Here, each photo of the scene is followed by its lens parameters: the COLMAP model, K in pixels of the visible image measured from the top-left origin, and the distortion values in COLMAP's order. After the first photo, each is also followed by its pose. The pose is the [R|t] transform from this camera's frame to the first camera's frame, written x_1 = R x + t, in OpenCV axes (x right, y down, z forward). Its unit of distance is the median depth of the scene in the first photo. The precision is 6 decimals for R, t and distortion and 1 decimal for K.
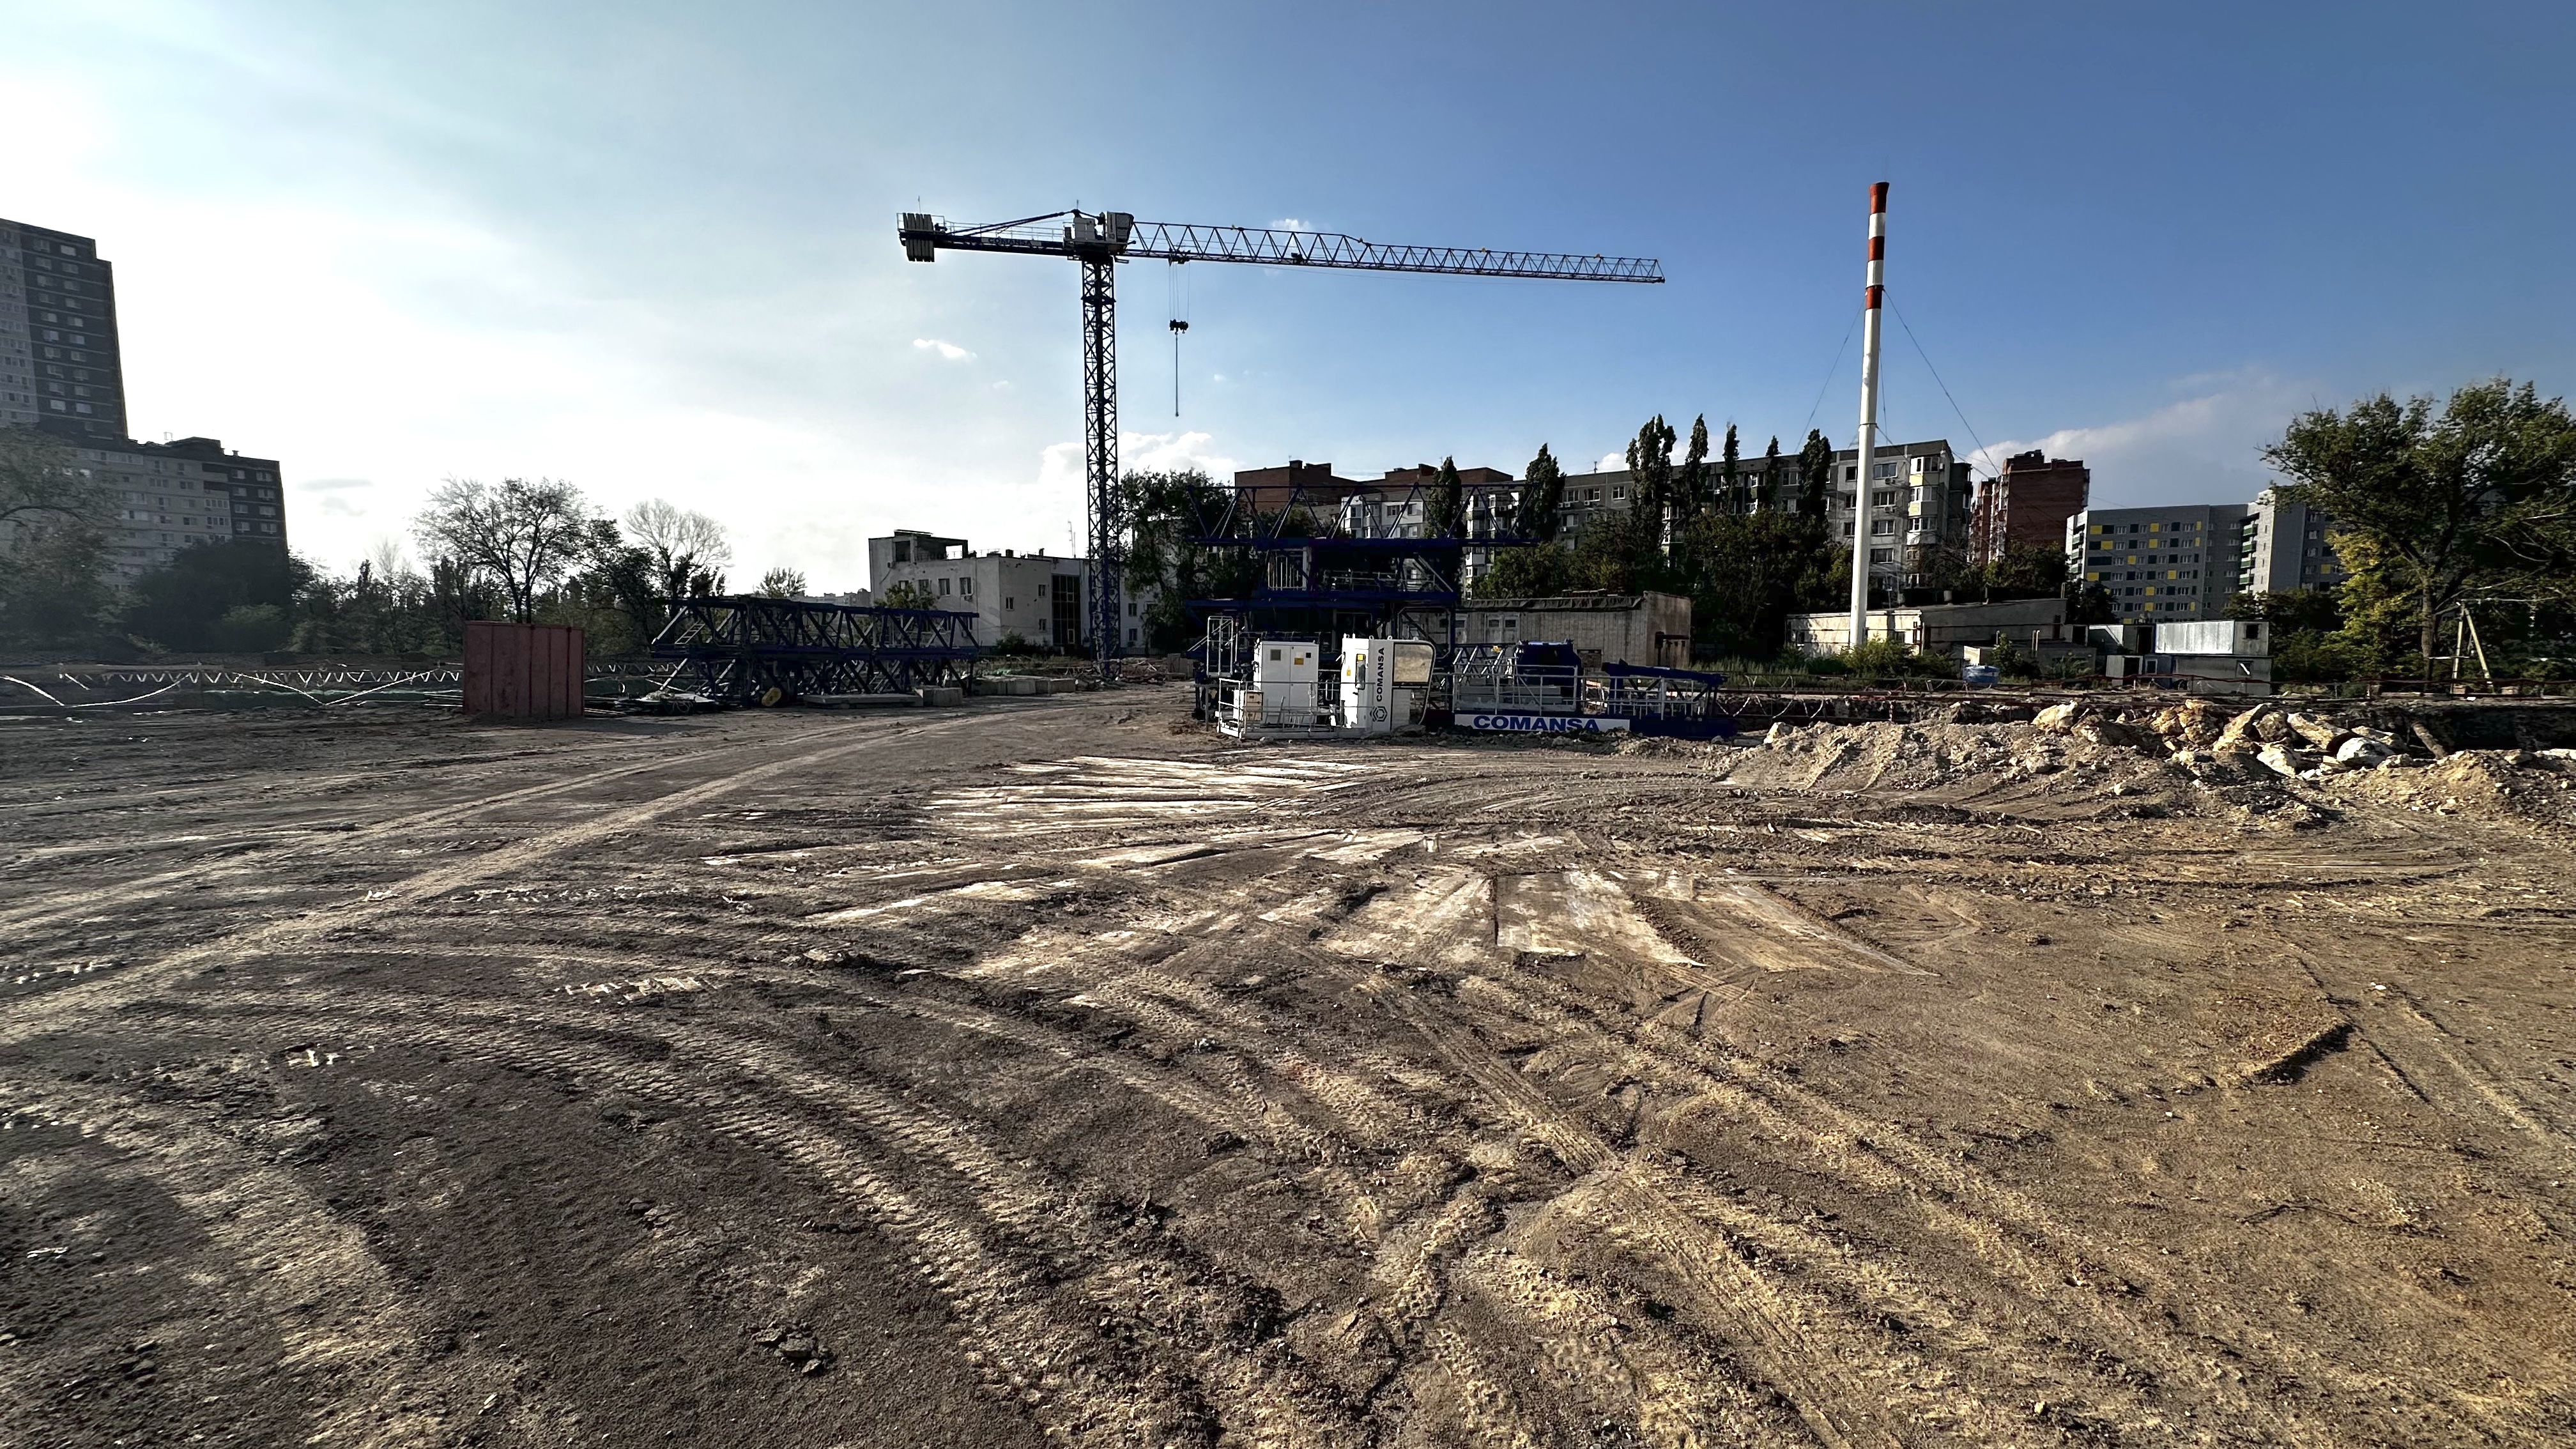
lens RADIAL K [[1026.0, 0, 1286.1], [0, 1026.0, 722.4], [0, 0, 1]] dist [-0.001324, 0.000543]
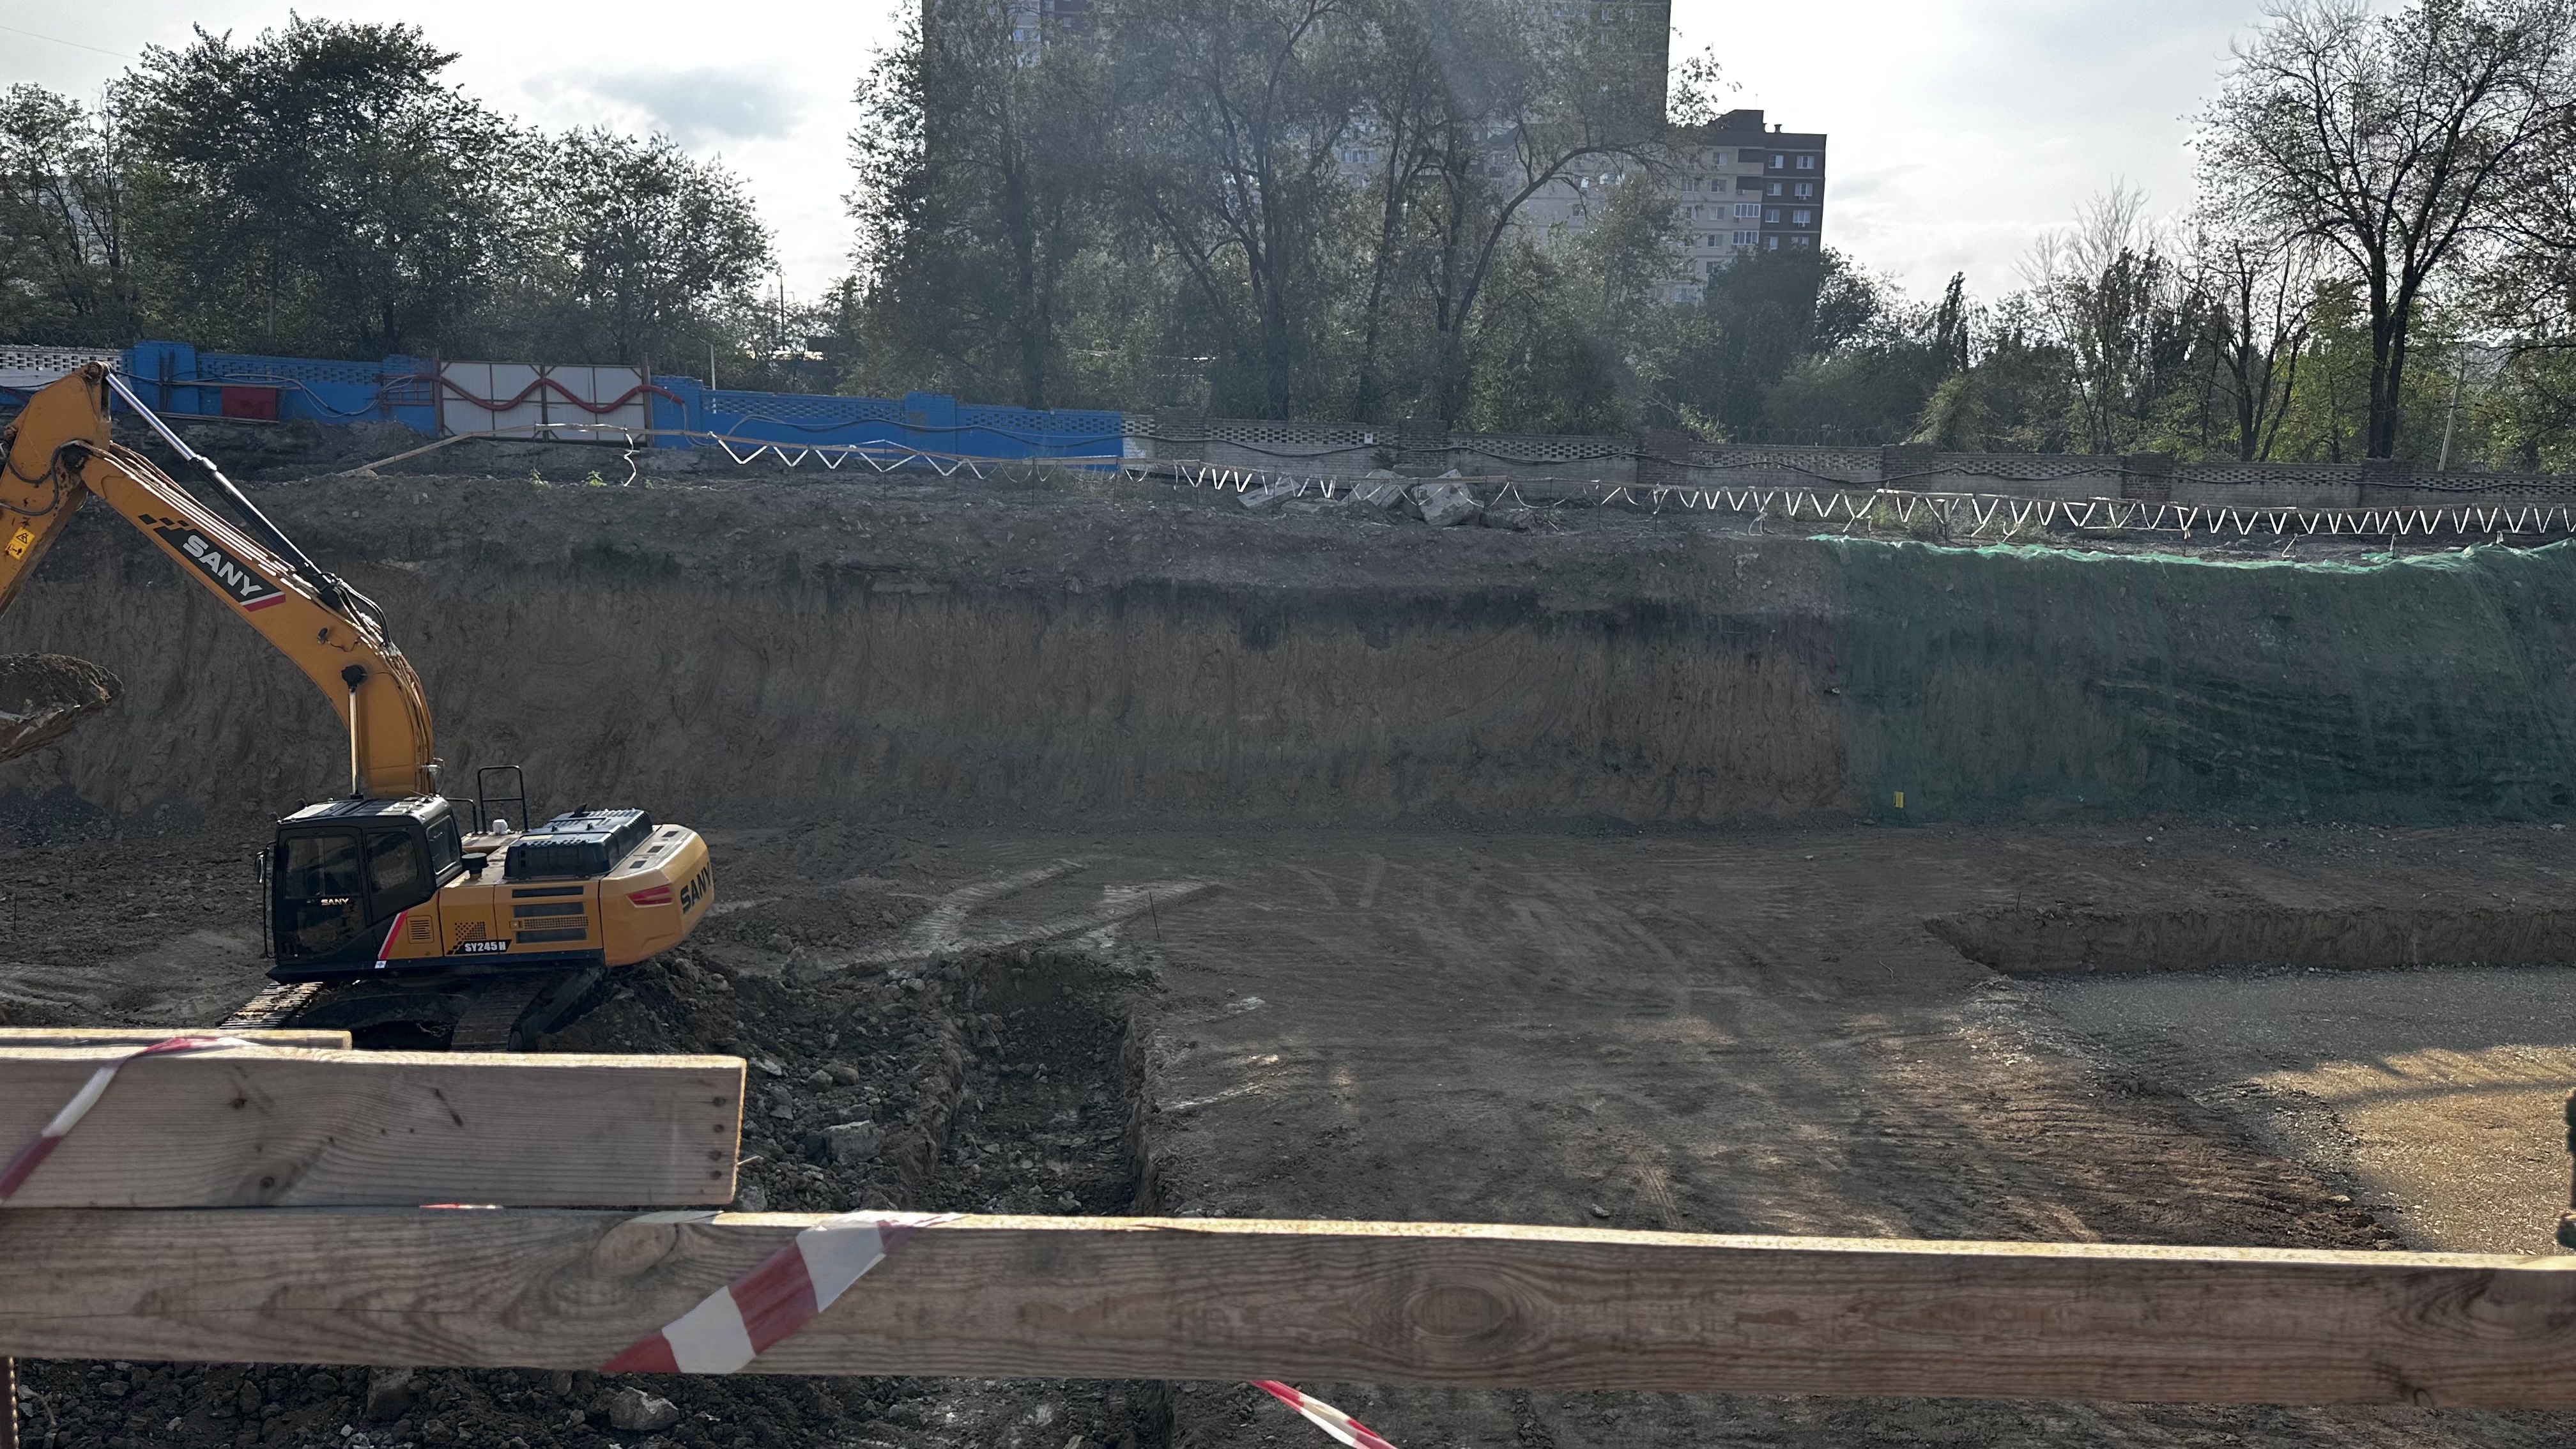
lens RADIAL K [[1761.0, 0, 1285.5], [0, 1761.0, 727.9], [0, 0, 1]] dist [0.004686, -0.023982]
pose [[0.516481, 0.162120, -0.840812, -0.180825], [-0.086731, 0.986769, 0.136987, -0.011381], [0.851895, 0.002173, 0.523708, 0.144733]]
